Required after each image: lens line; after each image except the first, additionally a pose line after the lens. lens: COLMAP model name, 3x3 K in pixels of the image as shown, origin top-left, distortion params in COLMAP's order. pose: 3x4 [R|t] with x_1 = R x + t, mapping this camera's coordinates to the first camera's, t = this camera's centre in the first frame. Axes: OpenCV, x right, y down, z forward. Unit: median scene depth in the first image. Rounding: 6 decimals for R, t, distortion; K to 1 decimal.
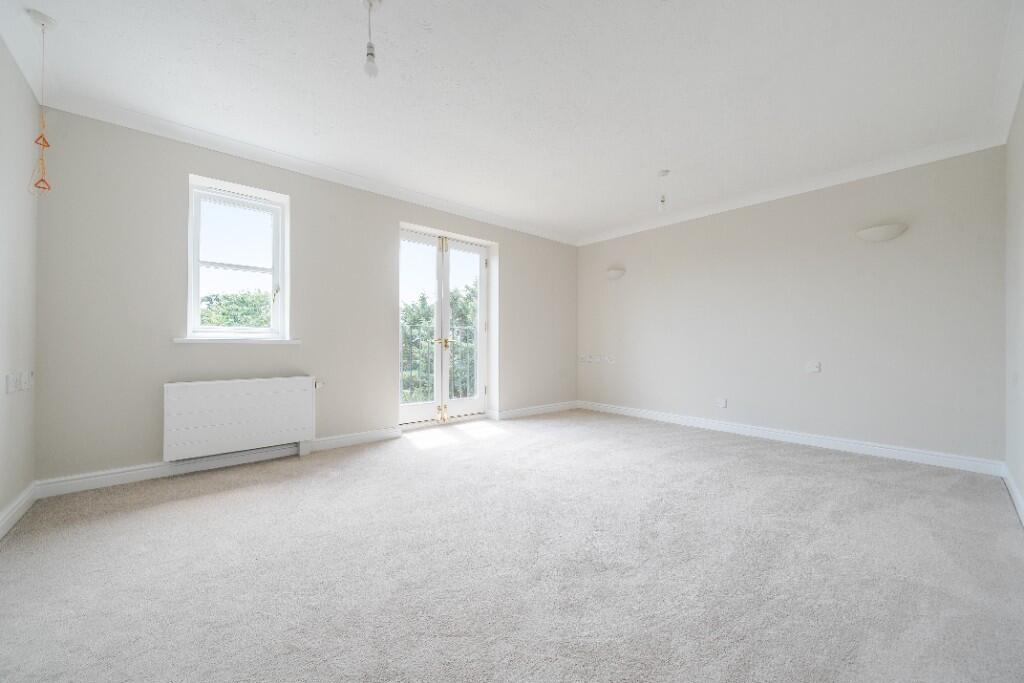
lens RADIAL K [[387.3, 0, 507.6], [0, 387.3, 343.5], [0, 0, 1]] dist [0.003763, 0.000357]
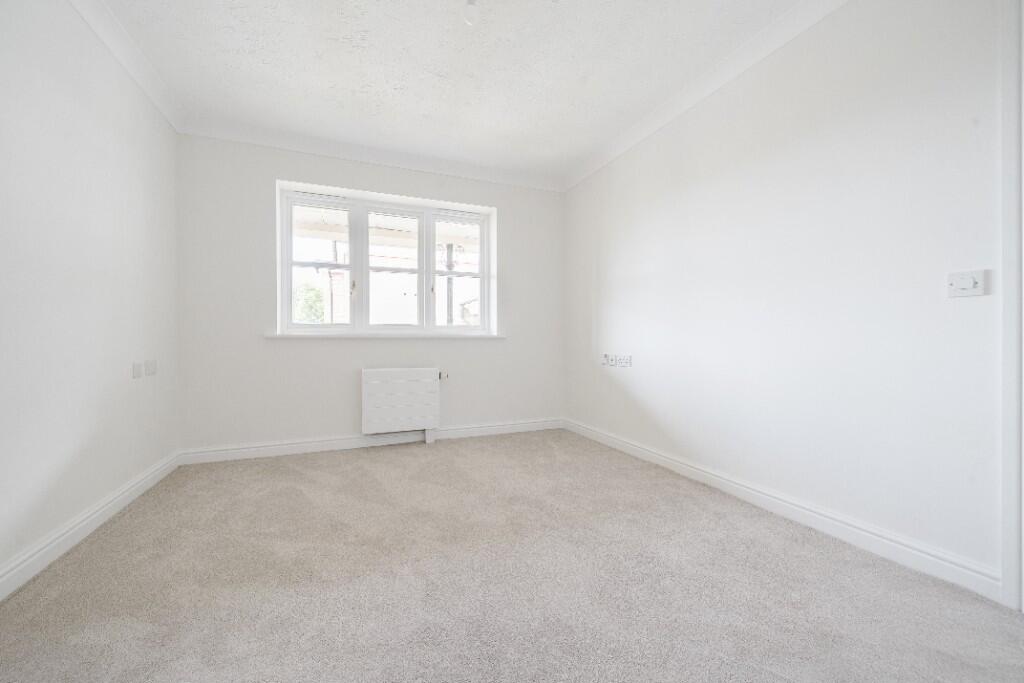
lens RADIAL K [[387.3, 0, 544.9], [0, 387.3, 349.0], [0, 0, 1]] dist [0.003763, 0.000357]
pose [[0.944431, 0.008137, -0.328610, 0.239007], [0.001524, 0.999574, 0.029131, 0.001169], [0.328708, -0.028013, 0.944016, 0.210233]]
